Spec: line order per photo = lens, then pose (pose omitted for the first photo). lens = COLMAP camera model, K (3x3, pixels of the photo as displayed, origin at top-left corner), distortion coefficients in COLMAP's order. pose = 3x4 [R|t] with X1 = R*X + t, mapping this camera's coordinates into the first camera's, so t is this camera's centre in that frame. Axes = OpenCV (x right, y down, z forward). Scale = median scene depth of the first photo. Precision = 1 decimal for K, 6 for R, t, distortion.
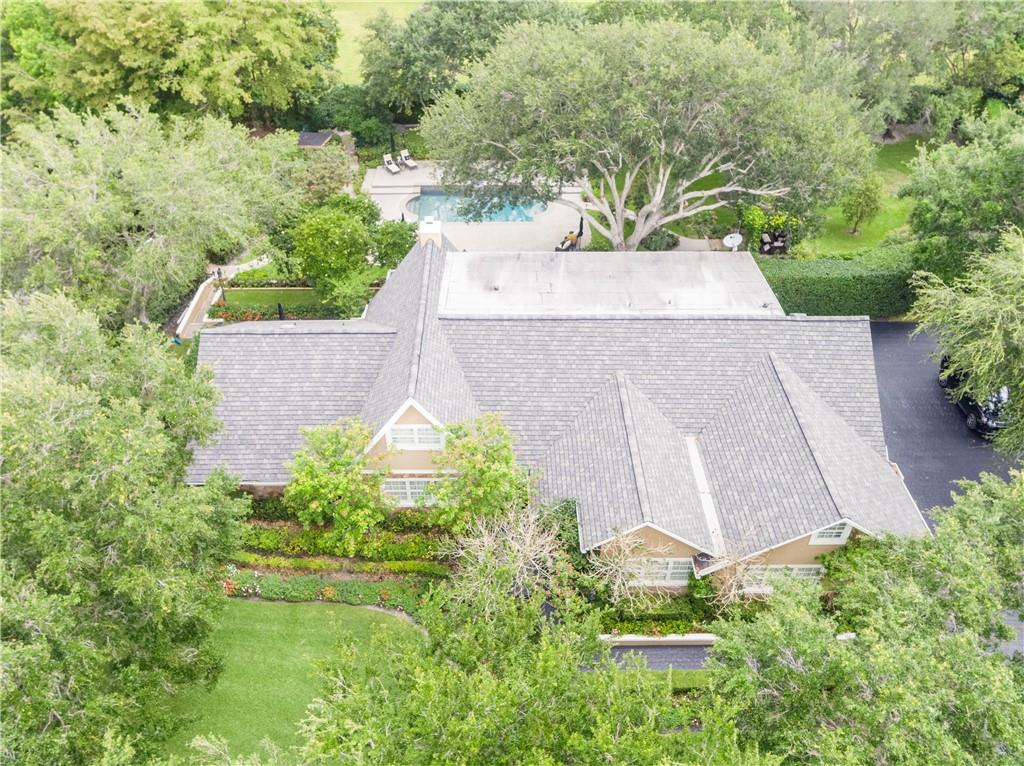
lens RADIAL K [[731.6, 0, 512.0], [0, 731.6, 383.0], [0, 0, 1]] dist [0.003129, 0.000541]
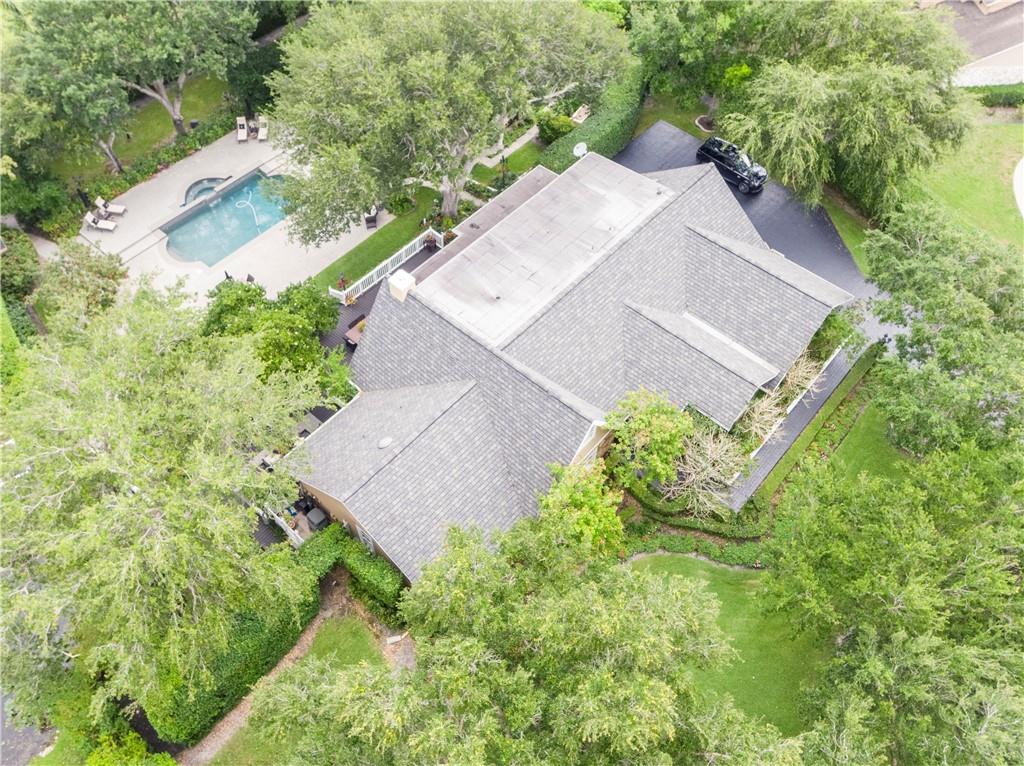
lens RADIAL K [[731.6, 0, 512.0], [0, 731.6, 383.0], [0, 0, 1]] dist [0.003129, 0.000541]
pose [[0.689229, -0.598781, 0.407952, -0.554480], [0.481960, 0.799302, 0.358930, -0.426252], [-0.540998, -0.050768, 0.839490, 0.050388]]
